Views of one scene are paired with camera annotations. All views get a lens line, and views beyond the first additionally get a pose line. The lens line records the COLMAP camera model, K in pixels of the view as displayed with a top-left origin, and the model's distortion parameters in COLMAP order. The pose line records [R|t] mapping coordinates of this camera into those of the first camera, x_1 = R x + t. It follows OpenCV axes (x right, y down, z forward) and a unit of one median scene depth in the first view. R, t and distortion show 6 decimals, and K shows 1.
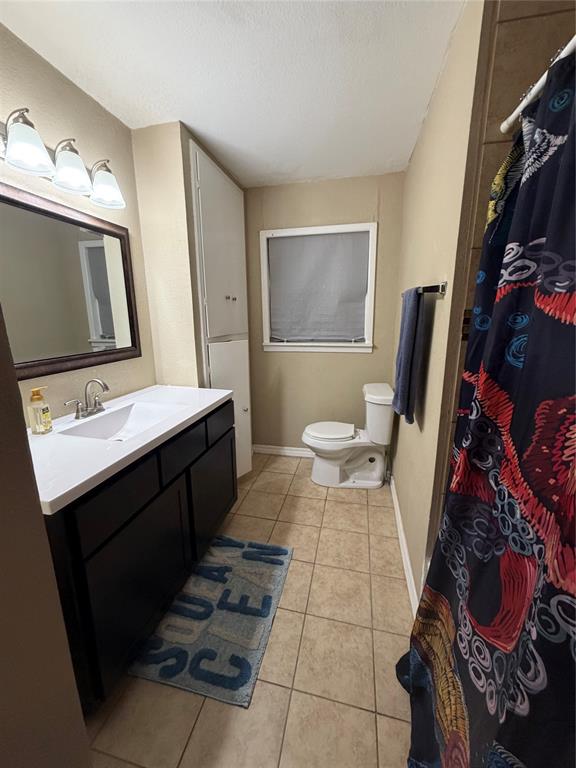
lens RADIAL K [[306.0, 0, 288.1], [0, 306.0, 386.7], [0, 0, 1]] dist [0.000644, -0.000053]
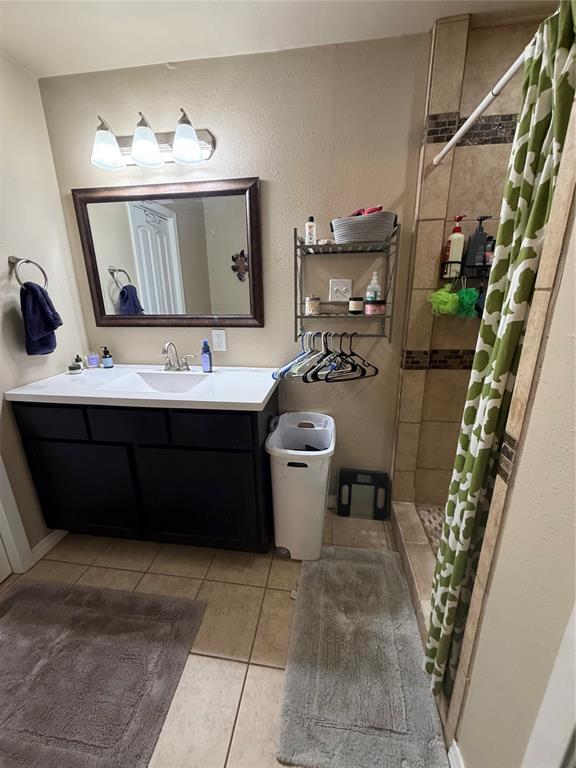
lens RADIAL K [[306.0, 0, 286.9], [0, 306.0, 386.9], [0, 0, 1]] dist [0.000644, -0.000053]
pose [[0.097488, 0.280499, -0.954891, 0.556993], [-0.191700, 0.946786, 0.258547, -0.234730], [0.976600, 0.157847, 0.146072, 1.255465]]
